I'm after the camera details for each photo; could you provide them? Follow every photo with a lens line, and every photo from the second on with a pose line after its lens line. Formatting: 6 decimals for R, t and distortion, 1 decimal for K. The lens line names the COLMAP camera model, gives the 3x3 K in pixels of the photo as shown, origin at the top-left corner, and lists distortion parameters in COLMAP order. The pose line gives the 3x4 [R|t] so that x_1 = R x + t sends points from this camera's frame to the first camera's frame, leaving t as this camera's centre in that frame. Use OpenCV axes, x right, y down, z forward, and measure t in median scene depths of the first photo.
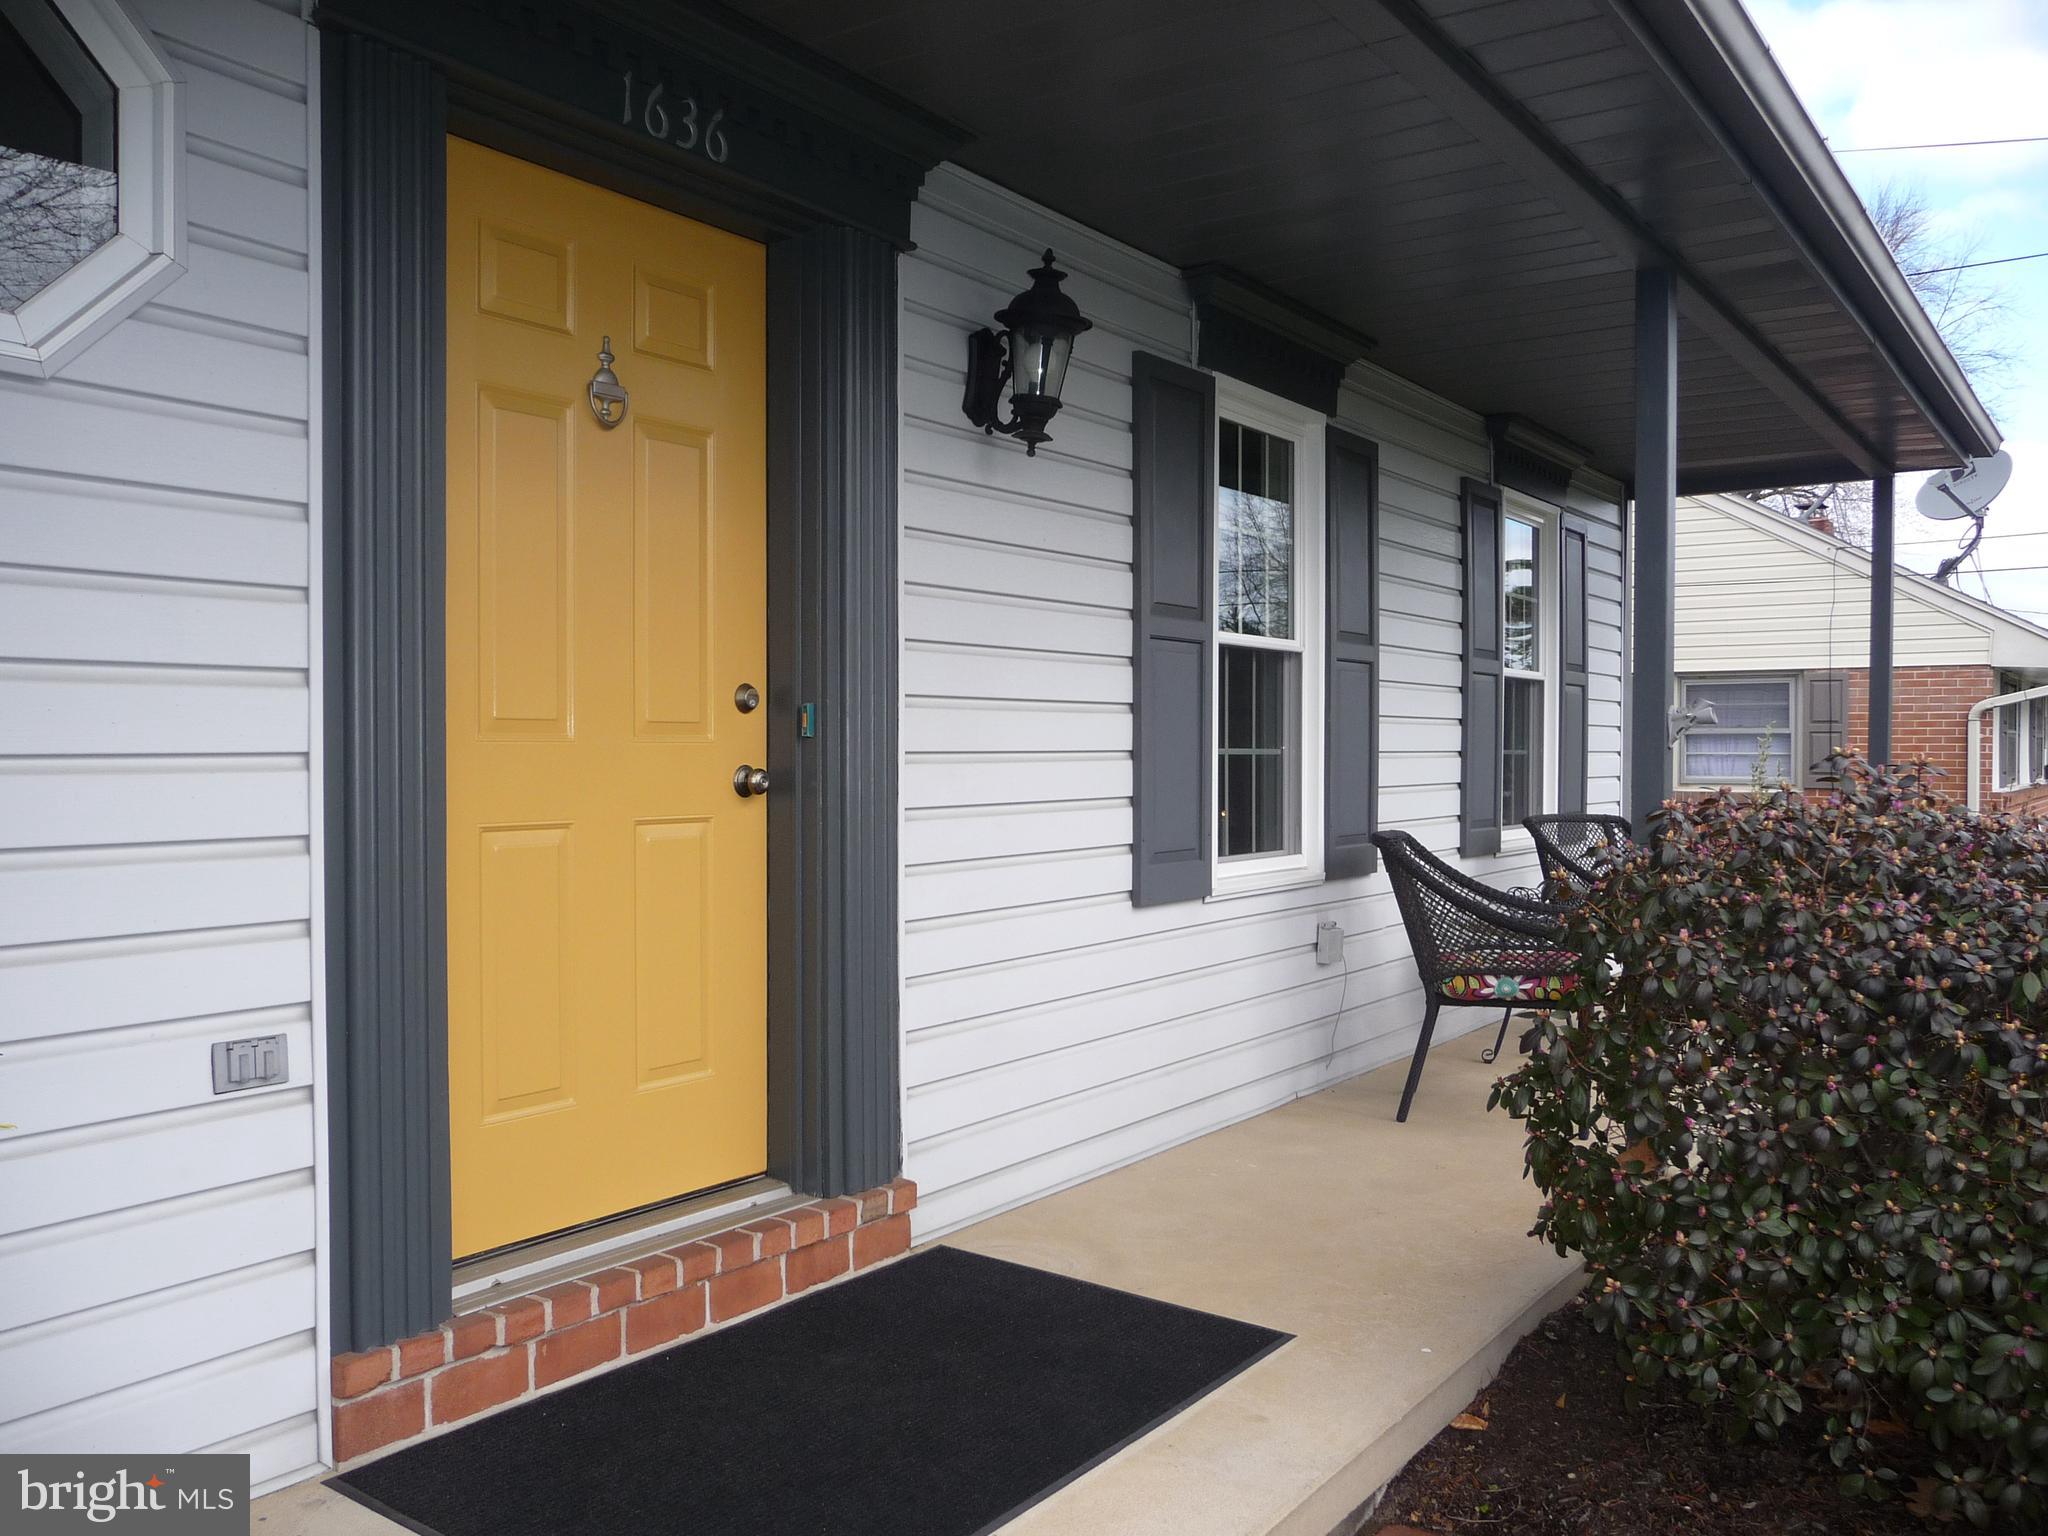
lens RADIAL K [[1661.0, 0, 1024.0], [0, 1661.0, 768.0], [0, 0, 1]] dist [-0.040946, 0.009747]
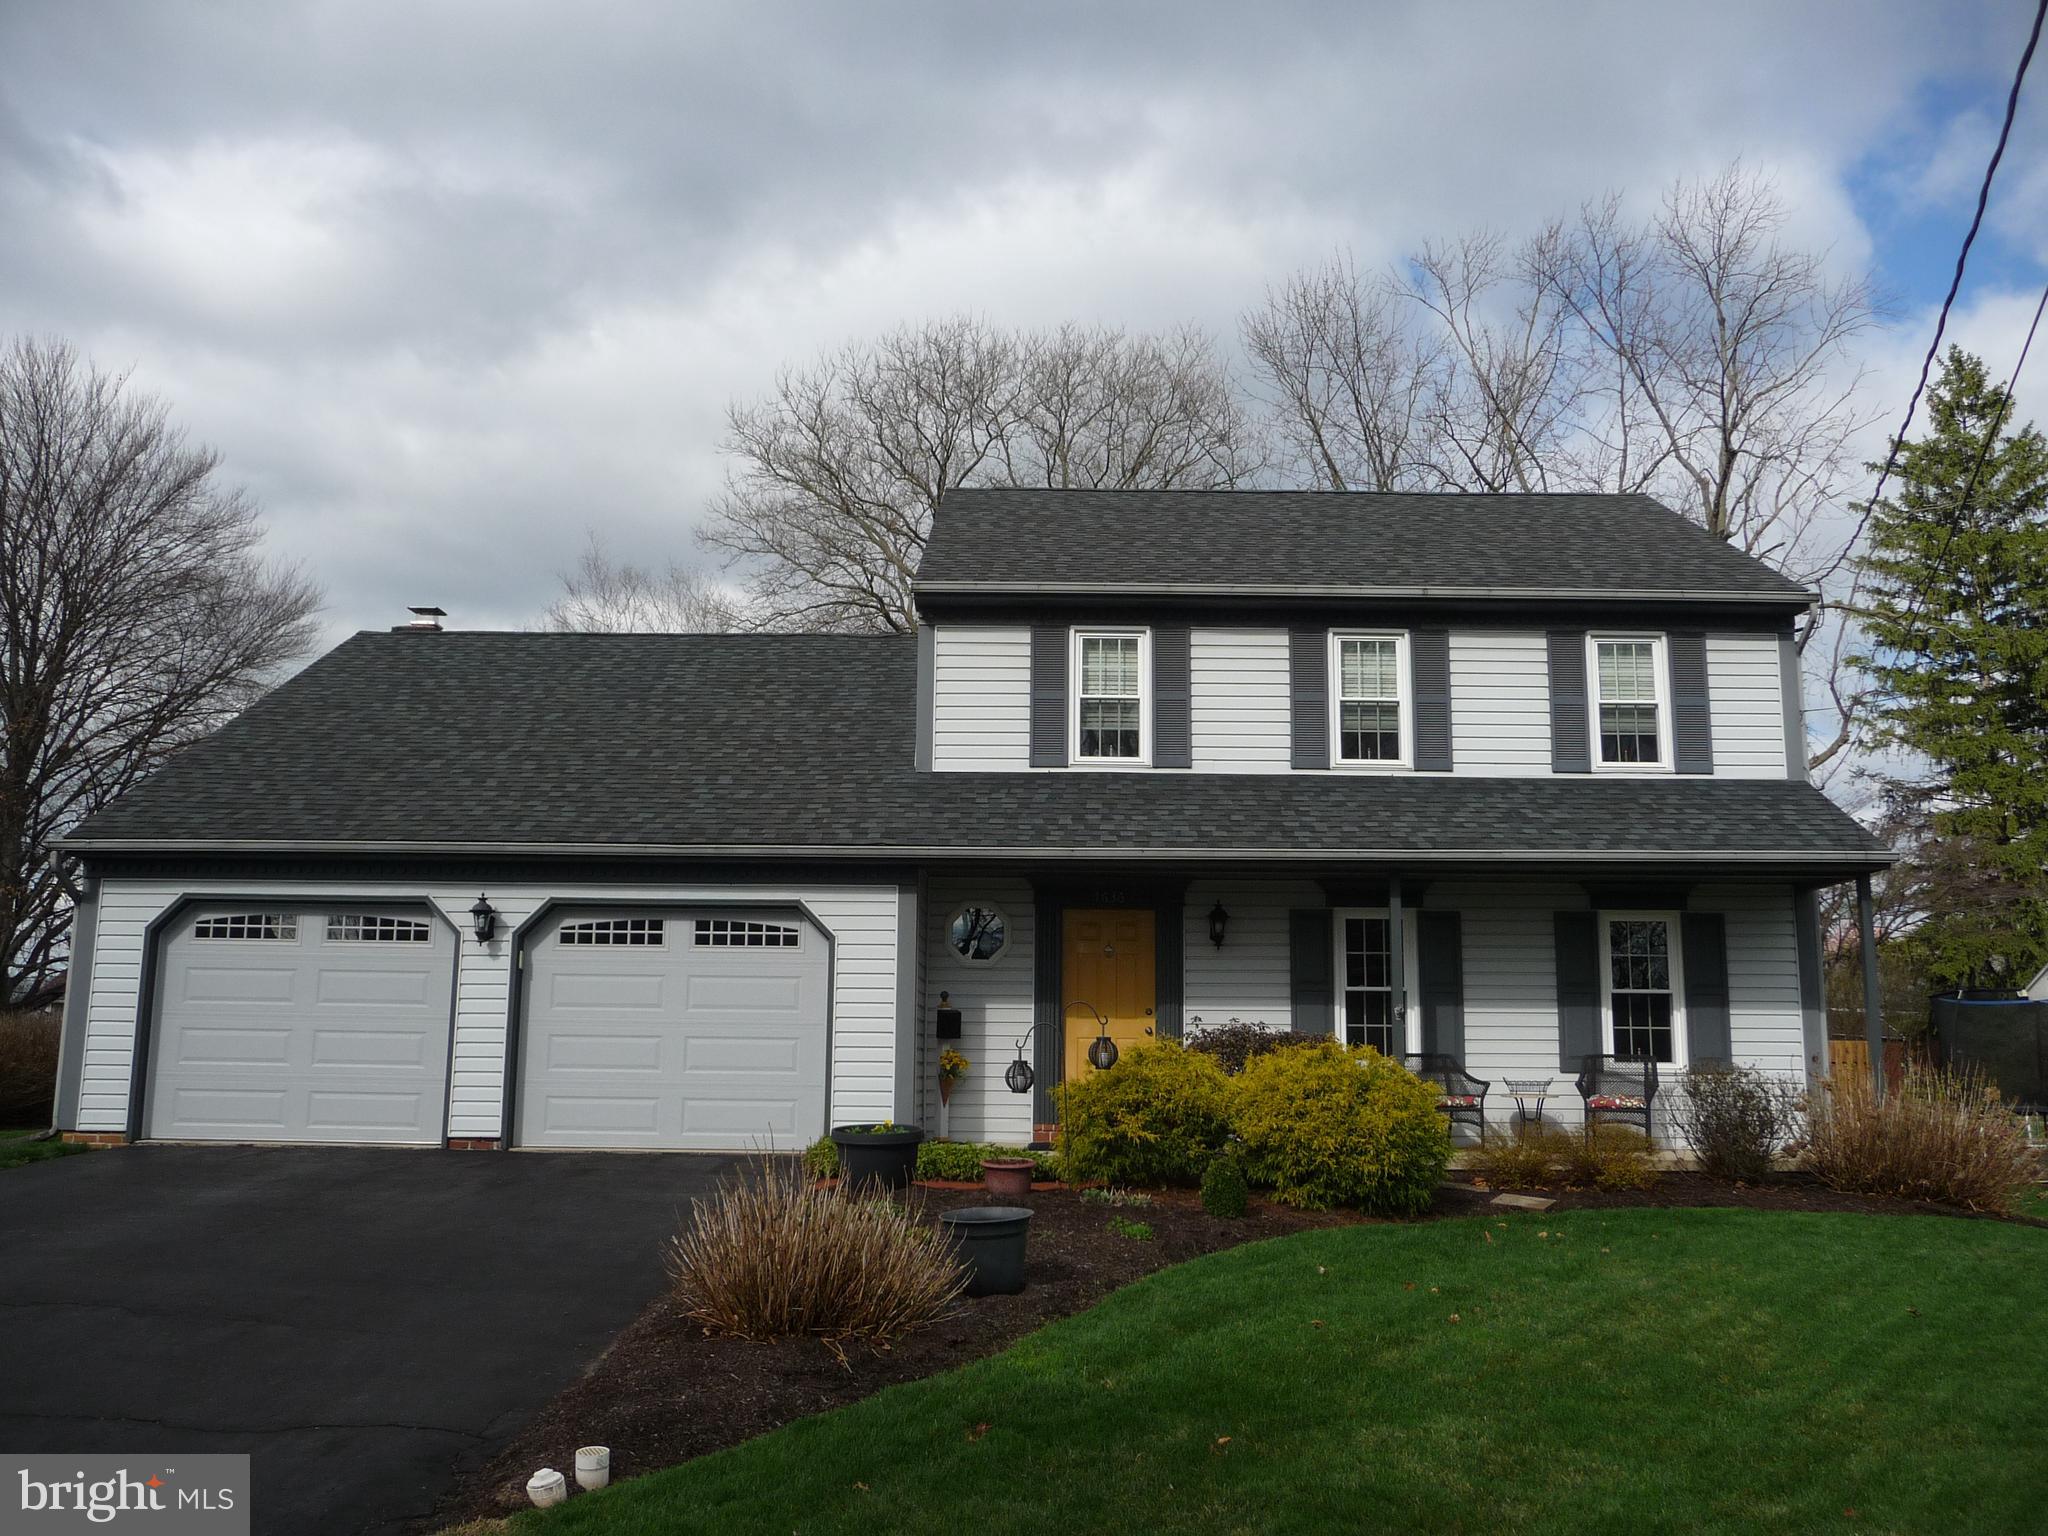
lens RADIAL K [[1533.3, 0, 1020.5], [0, 1533.3, 816.7], [0, 0, 1]] dist [-0.071958, 0.081636]
pose [[0.562906, -0.119694, -0.817808, 2.944696], [-0.020304, 0.987157, -0.158455, 0.095786], [0.826271, 0.105800, 0.553247, -1.558251]]
